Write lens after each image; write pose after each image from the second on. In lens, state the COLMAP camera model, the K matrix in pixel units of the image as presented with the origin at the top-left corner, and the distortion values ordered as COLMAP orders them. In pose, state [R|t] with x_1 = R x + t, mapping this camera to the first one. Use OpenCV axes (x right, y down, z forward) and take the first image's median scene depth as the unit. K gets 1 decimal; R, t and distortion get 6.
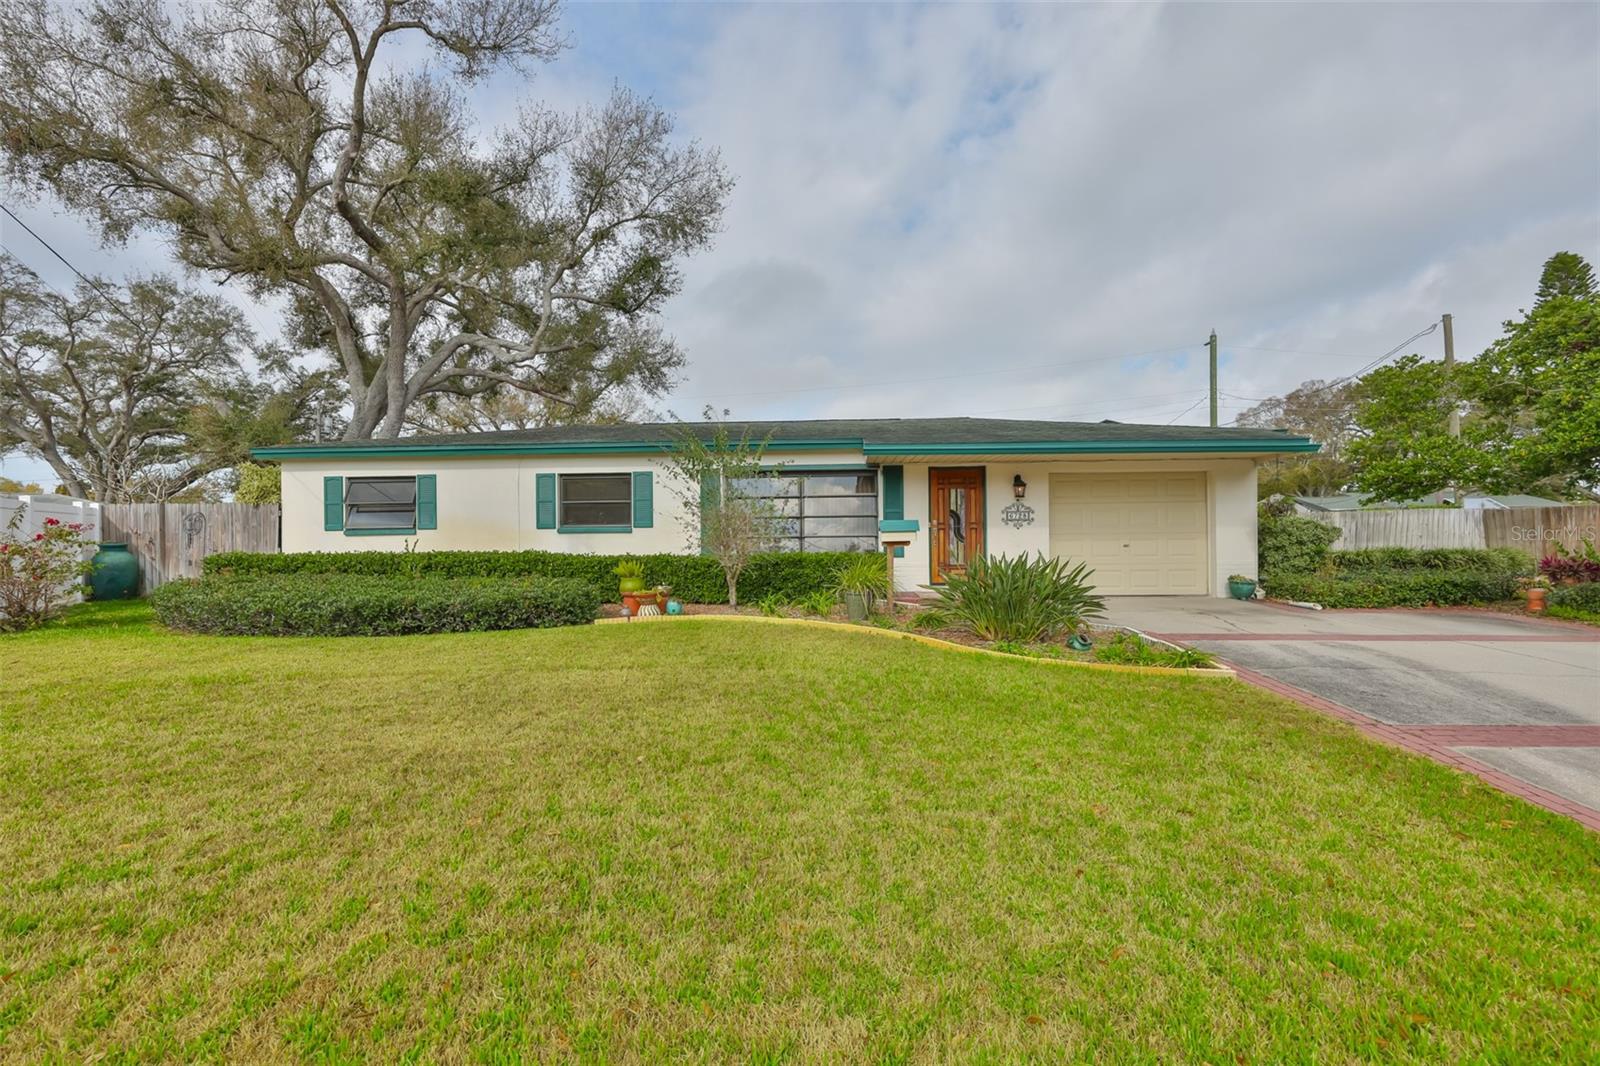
lens RADIAL K [[689.4, 0, 791.8], [0, 689.4, 529.1], [0, 0, 1]] dist [-0.001394, 0.000177]
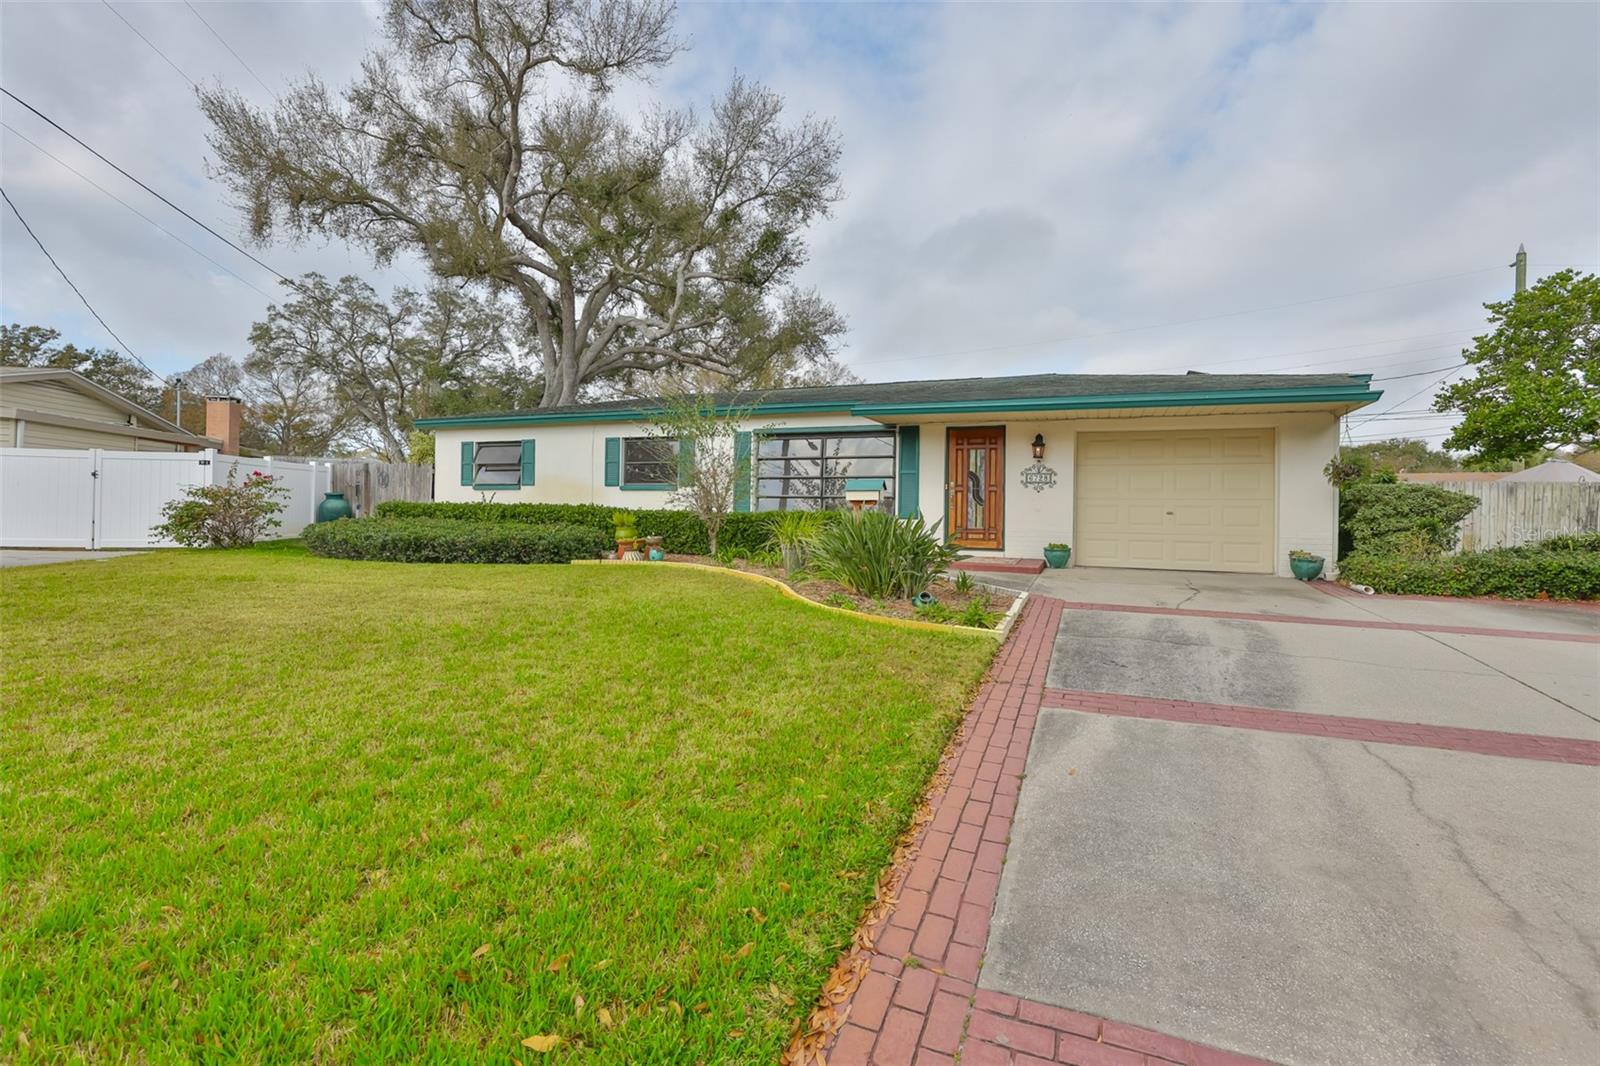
lens RADIAL K [[704.9, 0, 785.5], [0, 704.9, 497.5], [0, 0, 1]] dist [-0.002320, -0.000272]
pose [[0.946559, 0.018253, -0.322014, 0.284630], [-0.018173, 0.999830, 0.003255, 0.009249], [0.322018, 0.002770, 0.946729, -0.010816]]
